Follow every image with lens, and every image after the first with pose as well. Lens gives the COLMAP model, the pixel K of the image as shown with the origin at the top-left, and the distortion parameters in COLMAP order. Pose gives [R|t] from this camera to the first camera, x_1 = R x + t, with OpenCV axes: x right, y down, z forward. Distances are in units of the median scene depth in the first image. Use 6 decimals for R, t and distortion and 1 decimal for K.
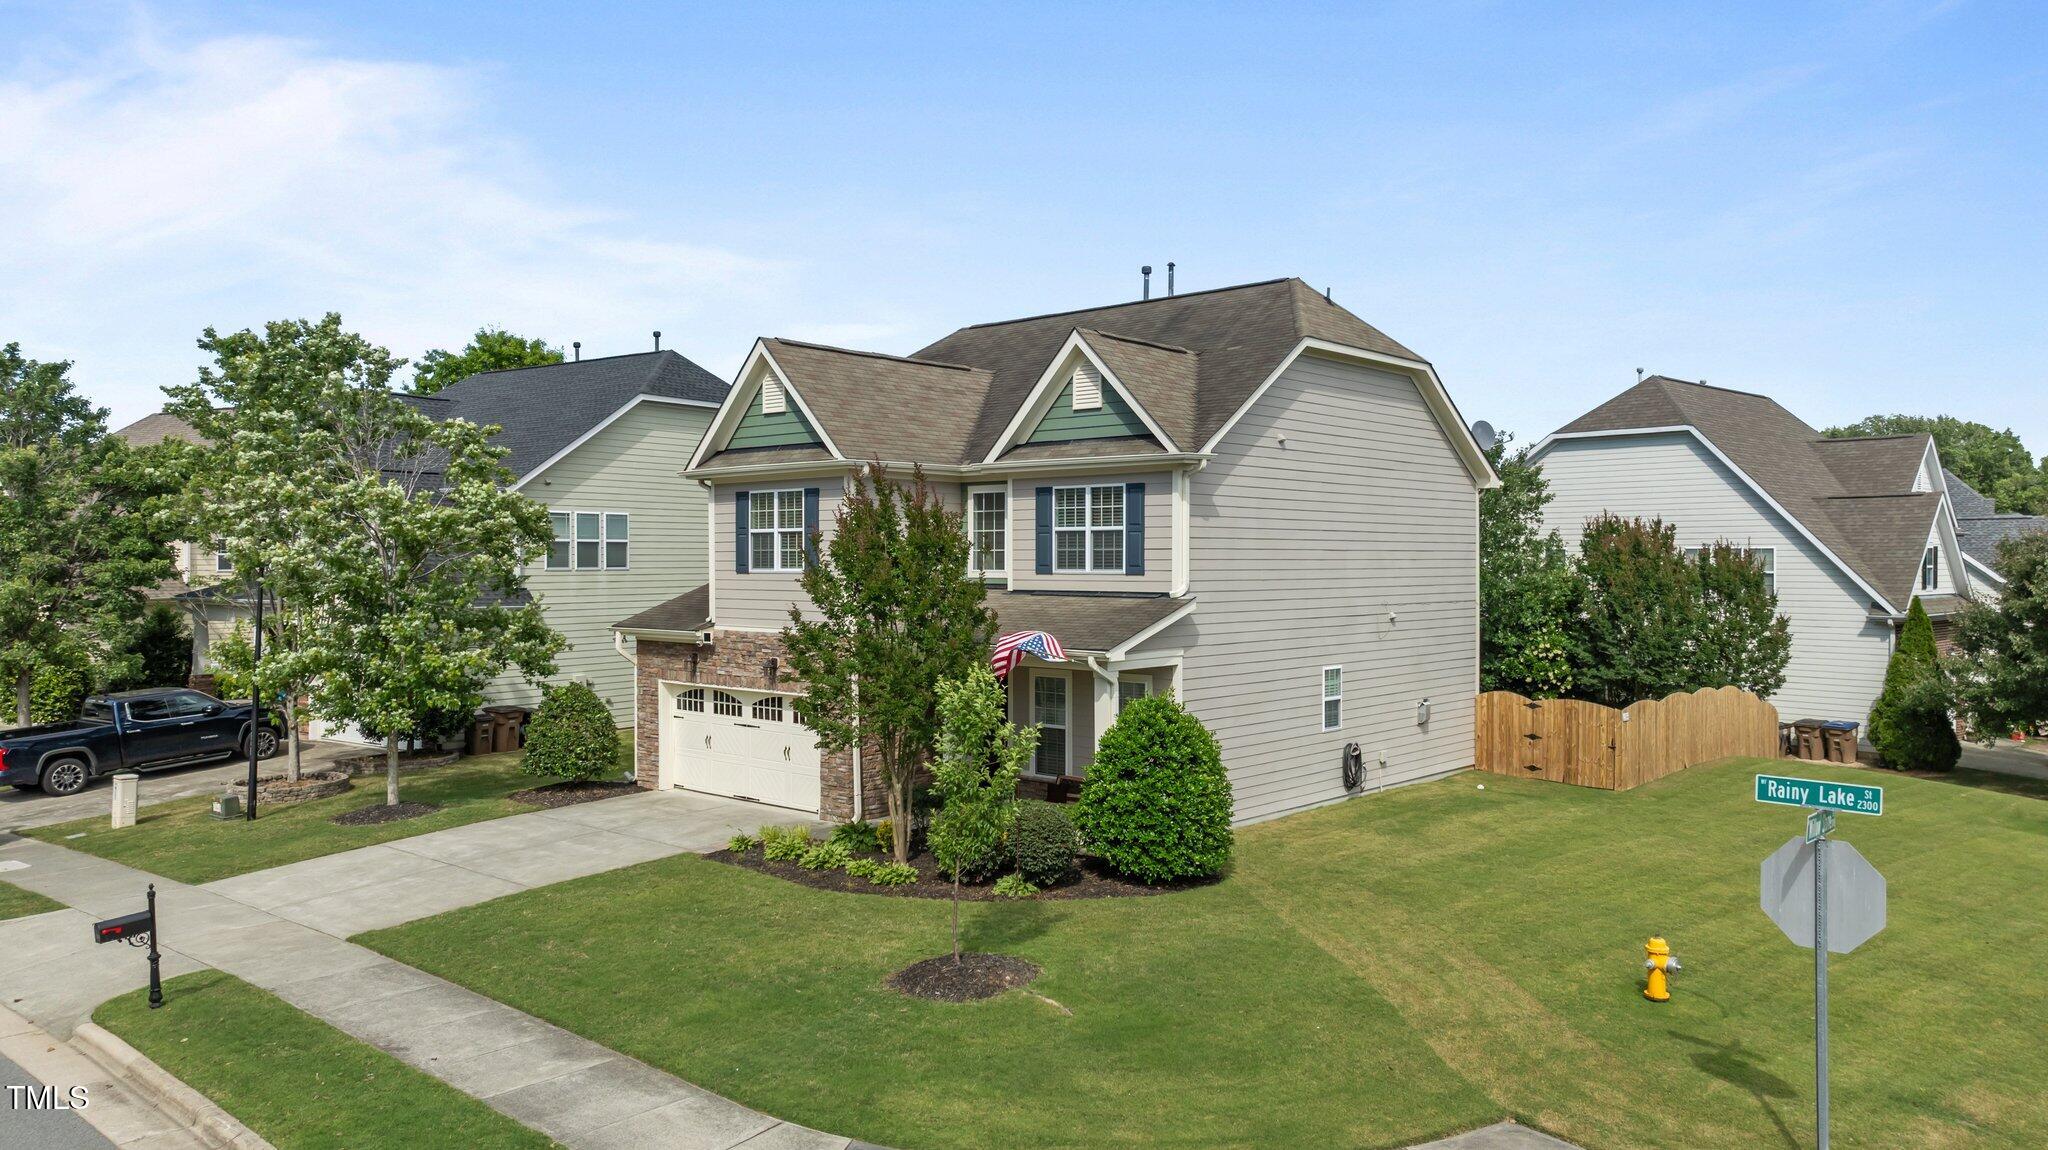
lens RADIAL K [[1426.5, 0, 1022.5], [0, 1426.5, 578.6], [0, 0, 1]] dist [0.028354, 0.001961]
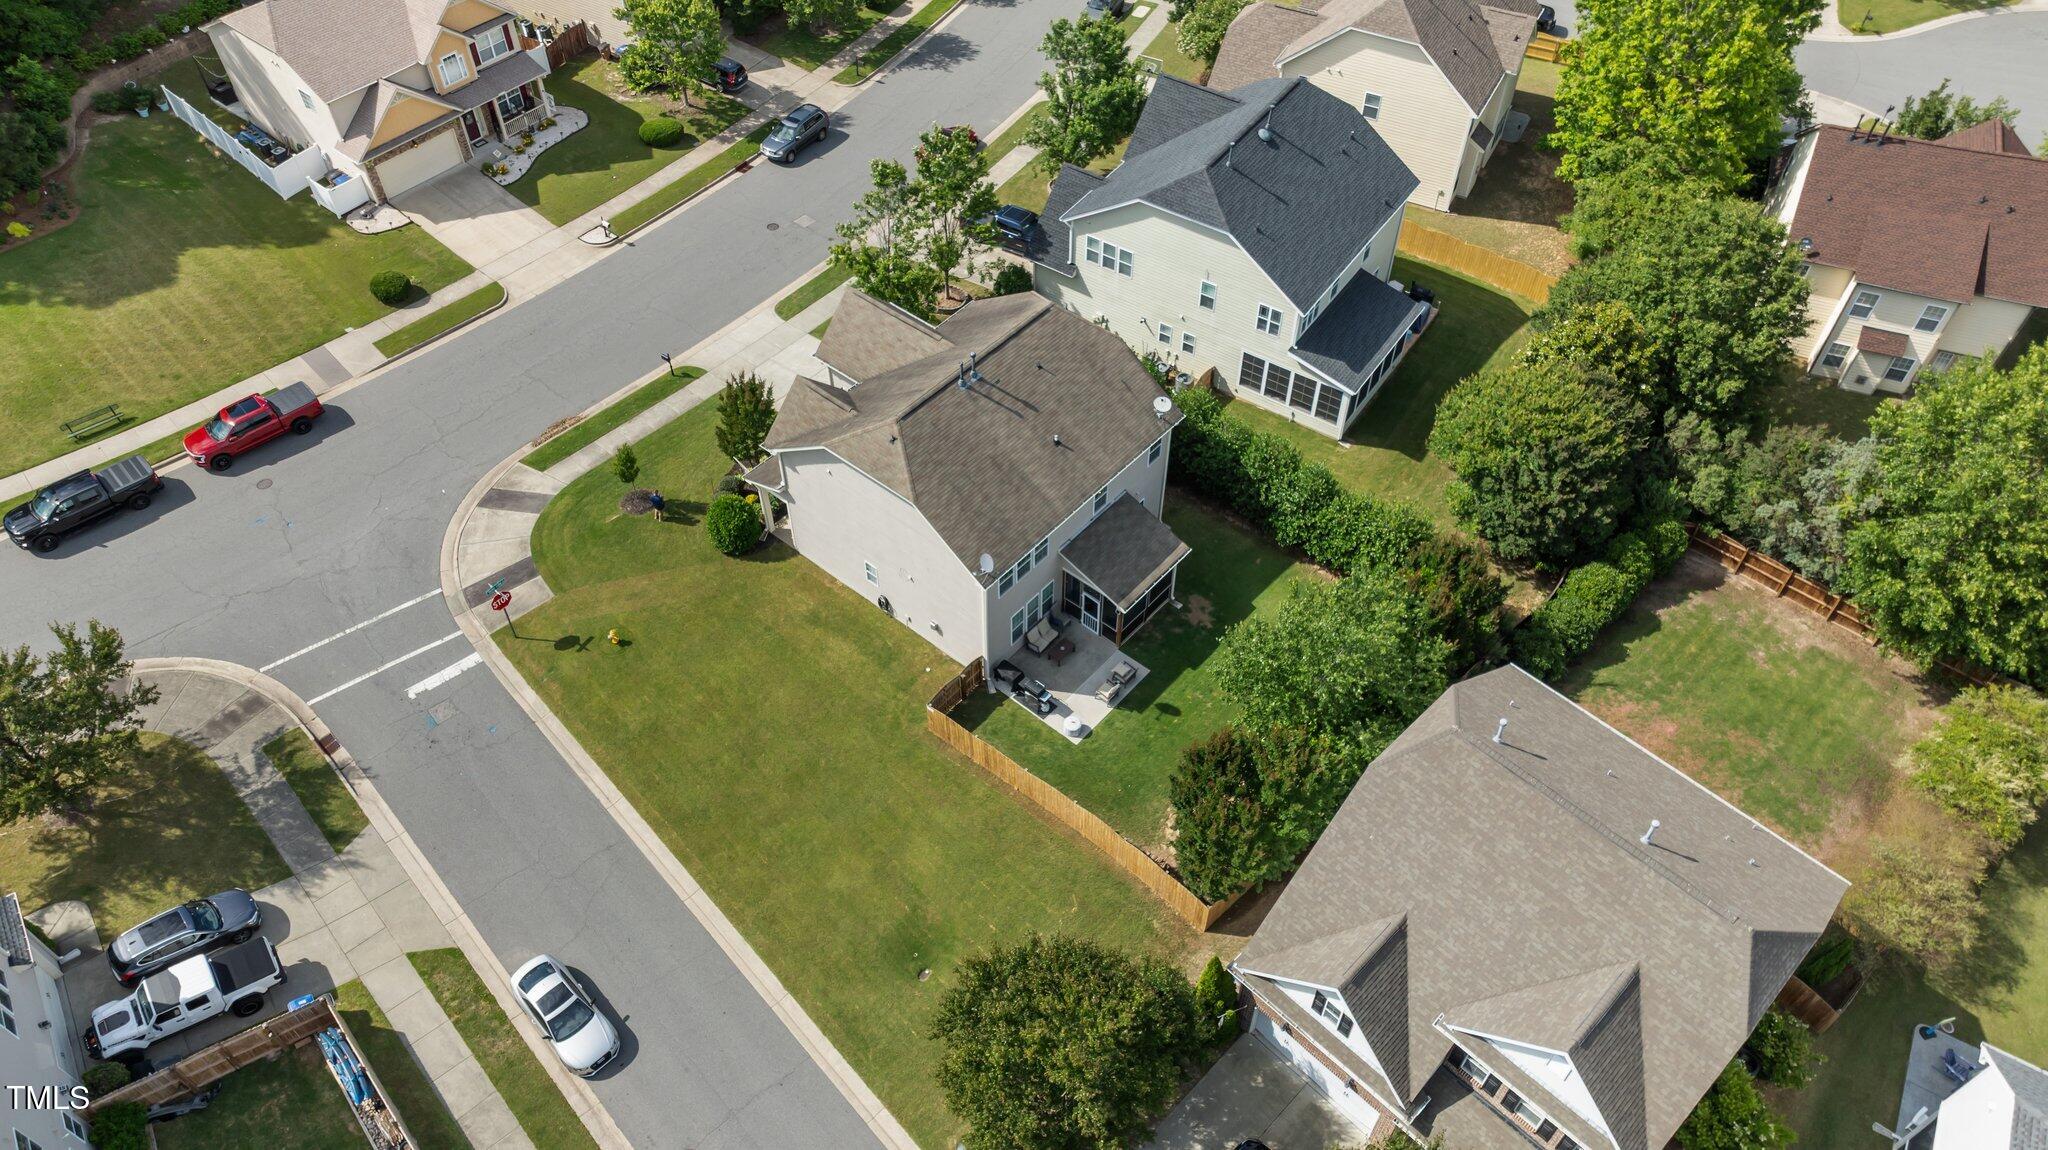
lens RADIAL K [[1437.5, 0, 1024.2], [0, 1437.5, 569.1], [0, 0, 1]] dist [0.029041, -0.000856]
pose [[0.030348, 0.741860, -0.669868, 1.702393], [-0.017250, 0.670465, 0.741740, -1.566323], [0.999391, -0.010955, 0.033144, 1.165918]]
